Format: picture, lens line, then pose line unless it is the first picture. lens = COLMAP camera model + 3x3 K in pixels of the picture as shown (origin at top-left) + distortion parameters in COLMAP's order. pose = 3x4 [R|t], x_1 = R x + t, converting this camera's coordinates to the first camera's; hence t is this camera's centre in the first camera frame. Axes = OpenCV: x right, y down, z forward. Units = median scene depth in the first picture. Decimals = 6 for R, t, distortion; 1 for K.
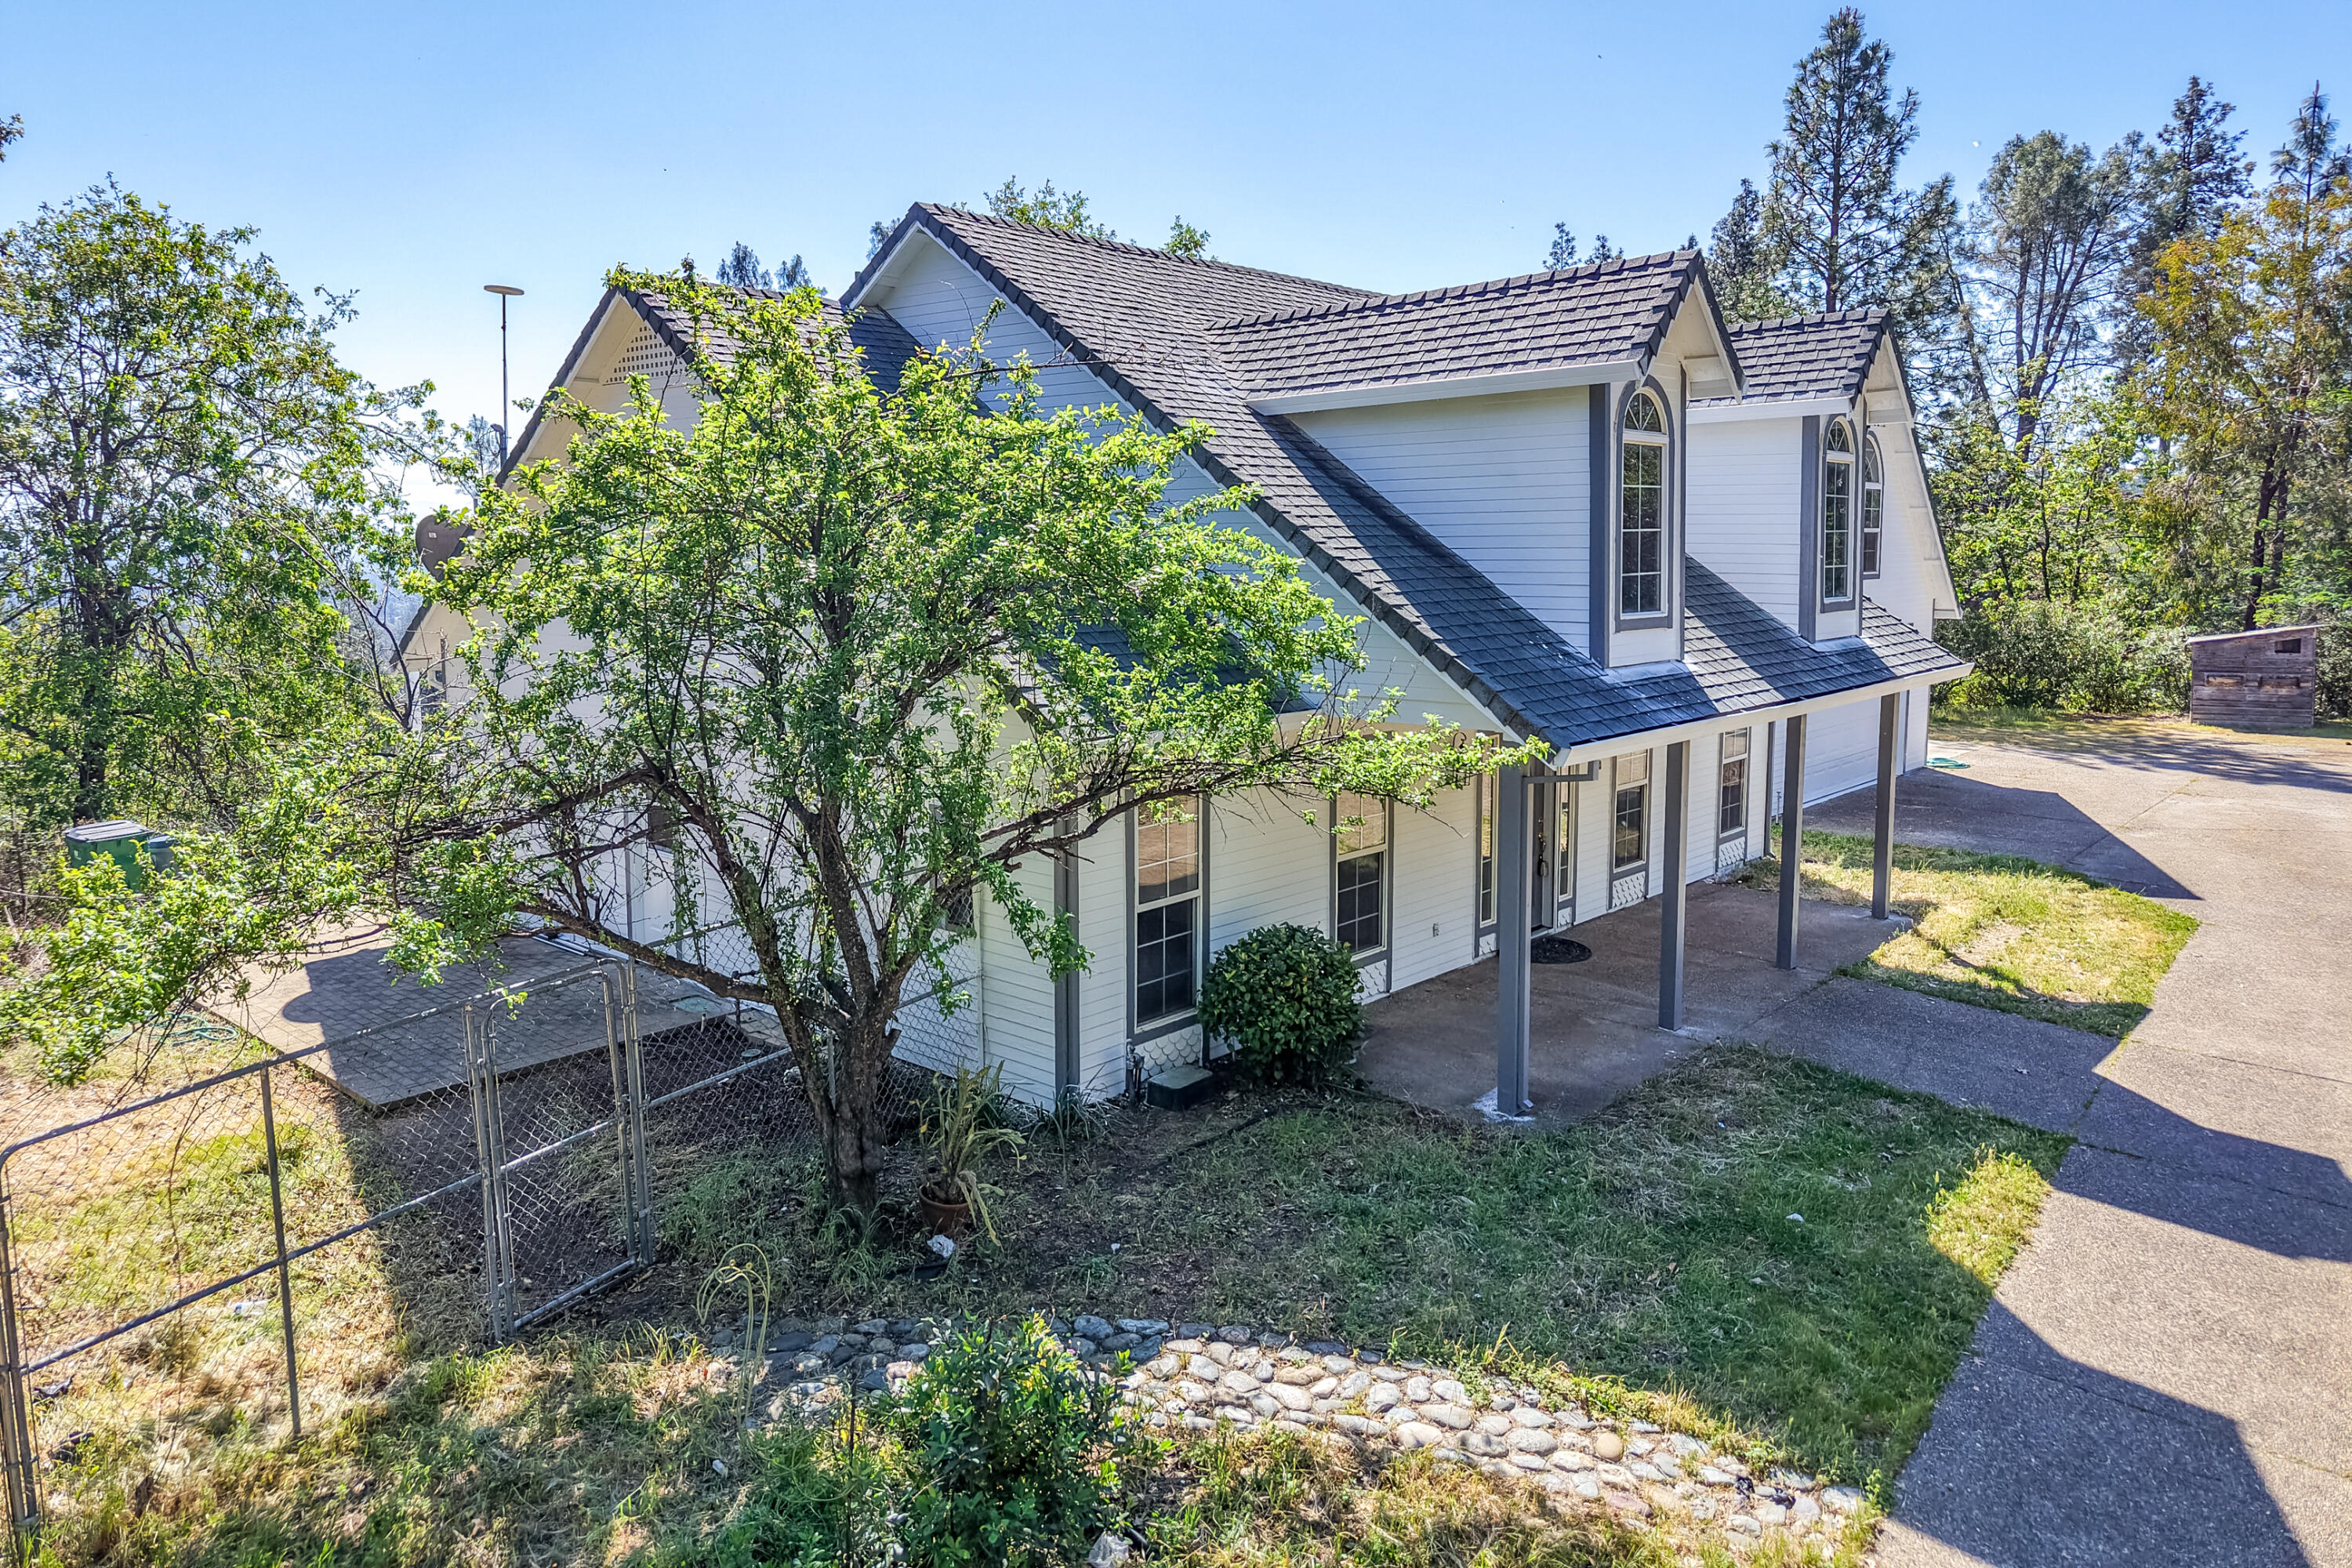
lens RADIAL K [[1585.1, 0, 1174.6], [0, 1585.1, 717.4], [0, 0, 1]] dist [0.026114, -0.031902]
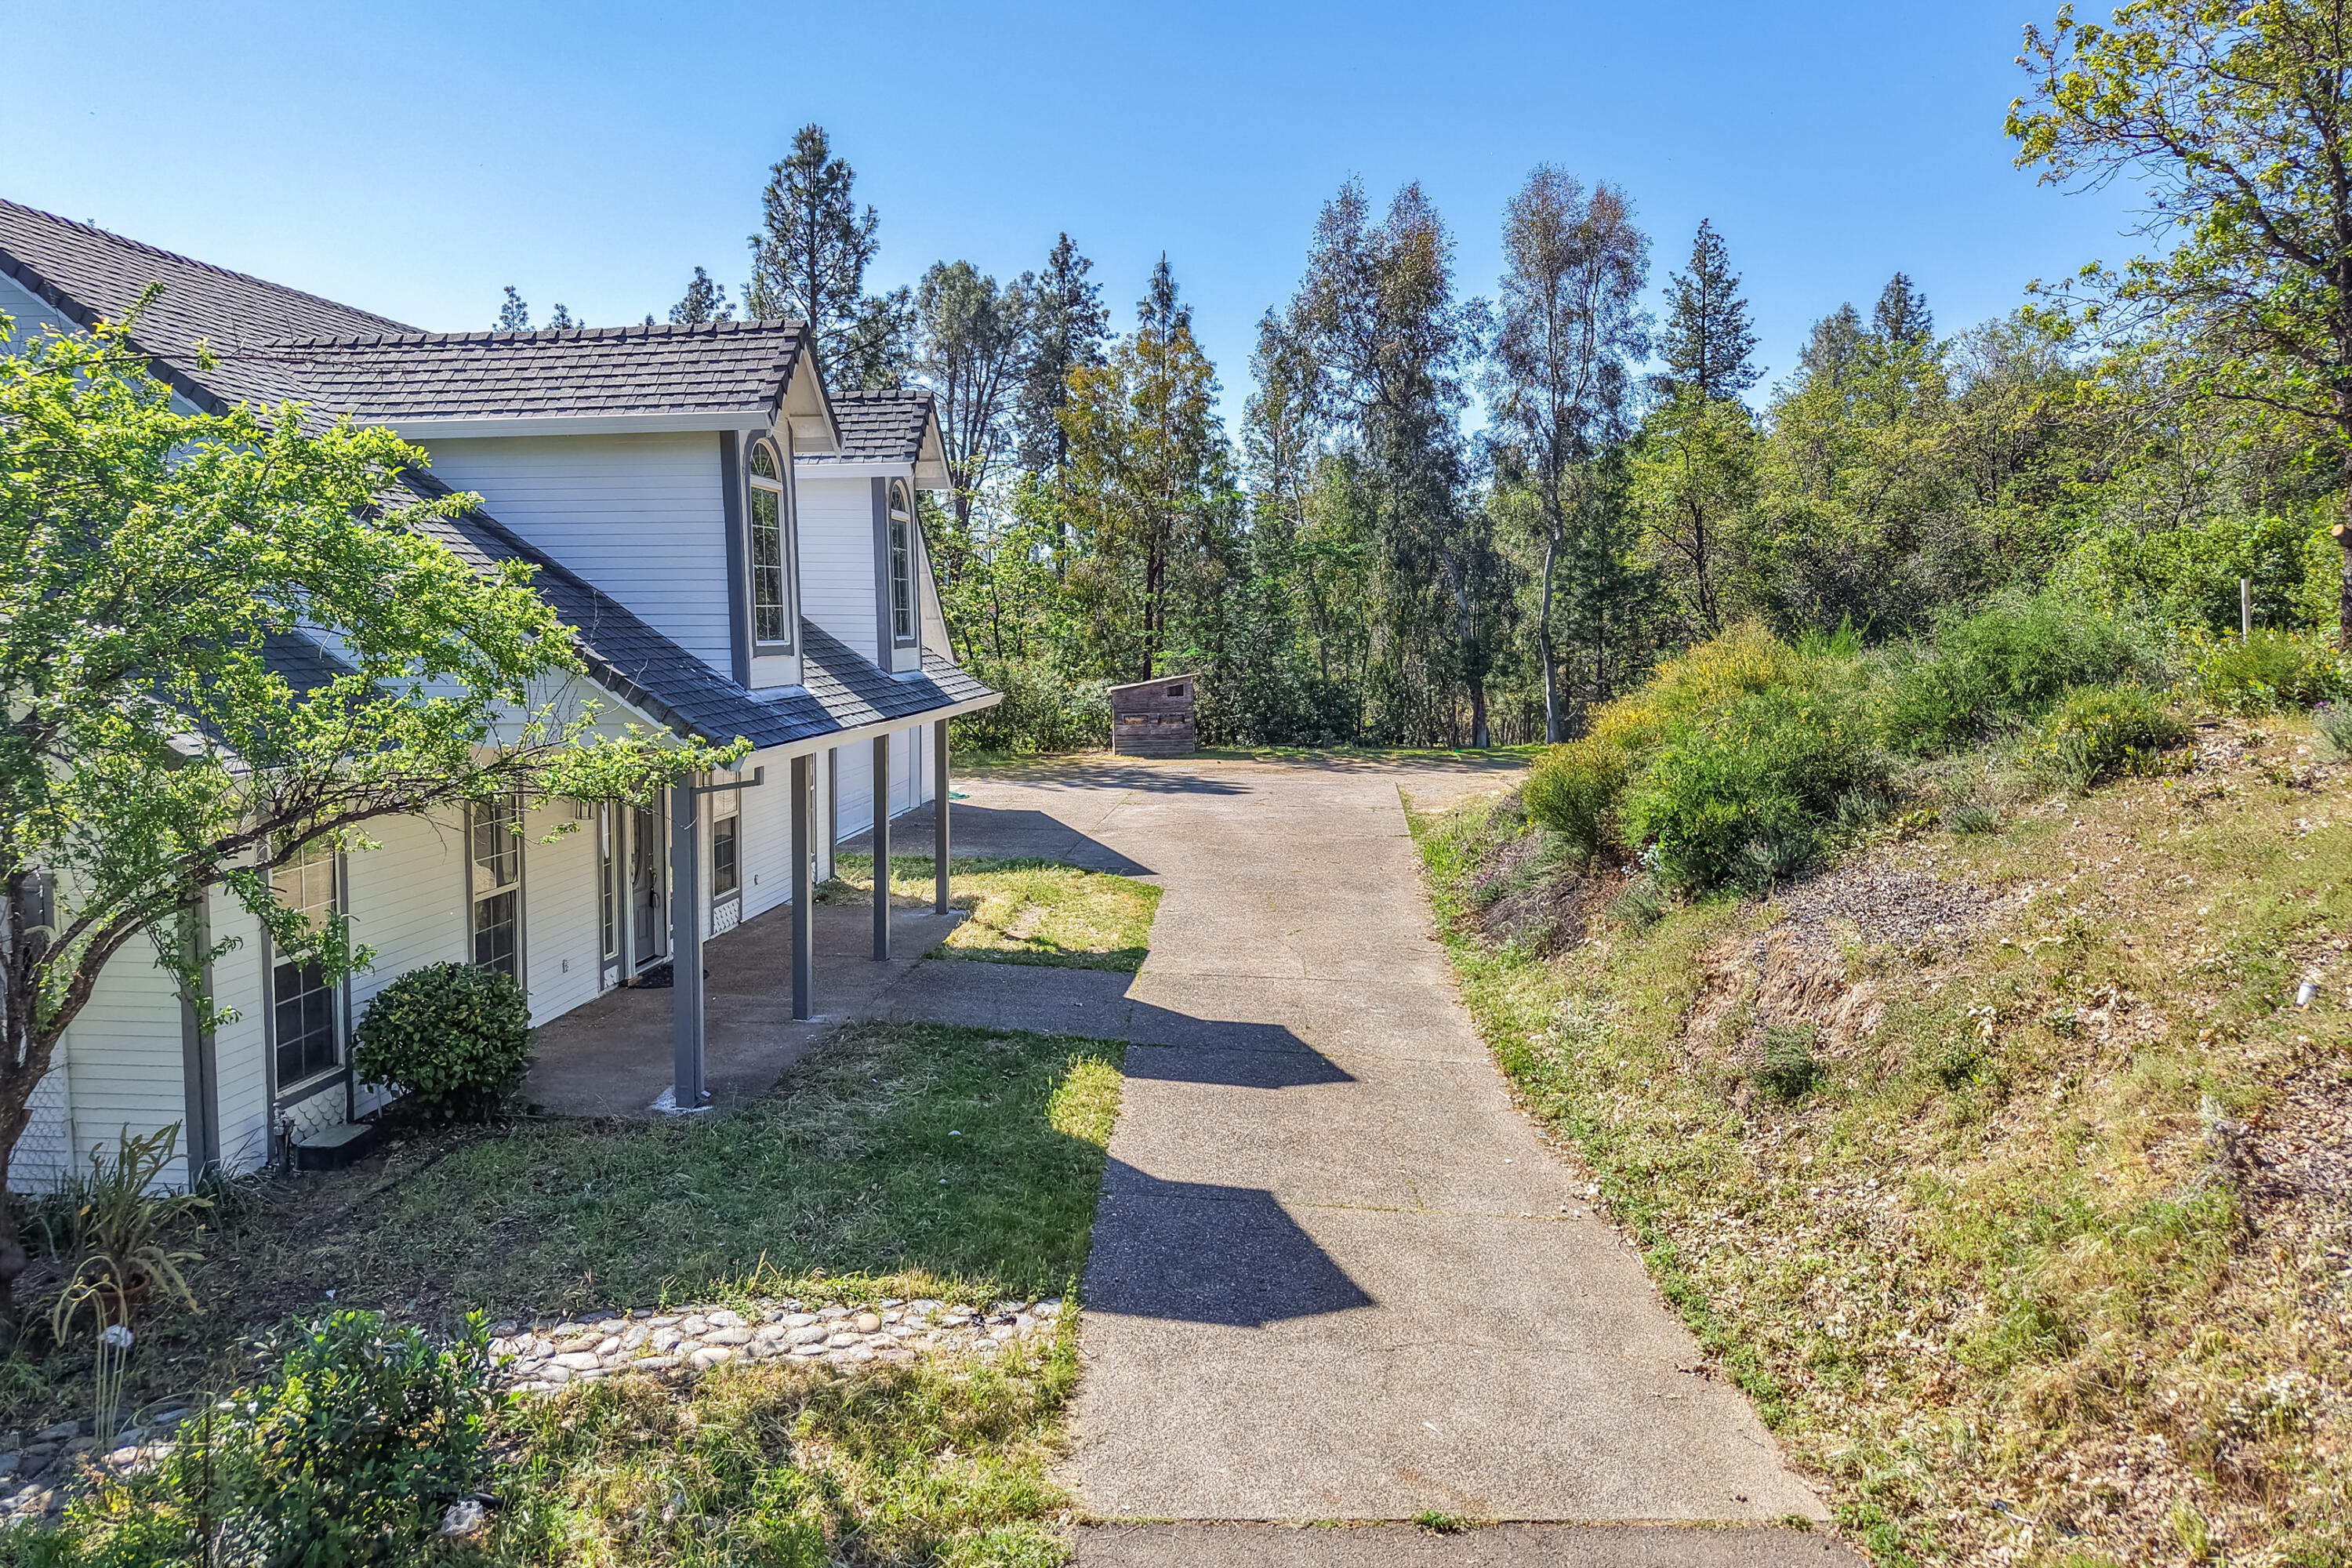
lens RADIAL K [[1611.6, 0, 1176.0], [0, 1611.6, 784.0], [0, 0, 1]] dist [0.105674, -0.316665]
pose [[0.797280, -0.054449, 0.601149, -0.162031], [0.064702, 0.997894, 0.004573, 0.045499], [-0.600132, 0.035250, 0.799124, -0.072784]]
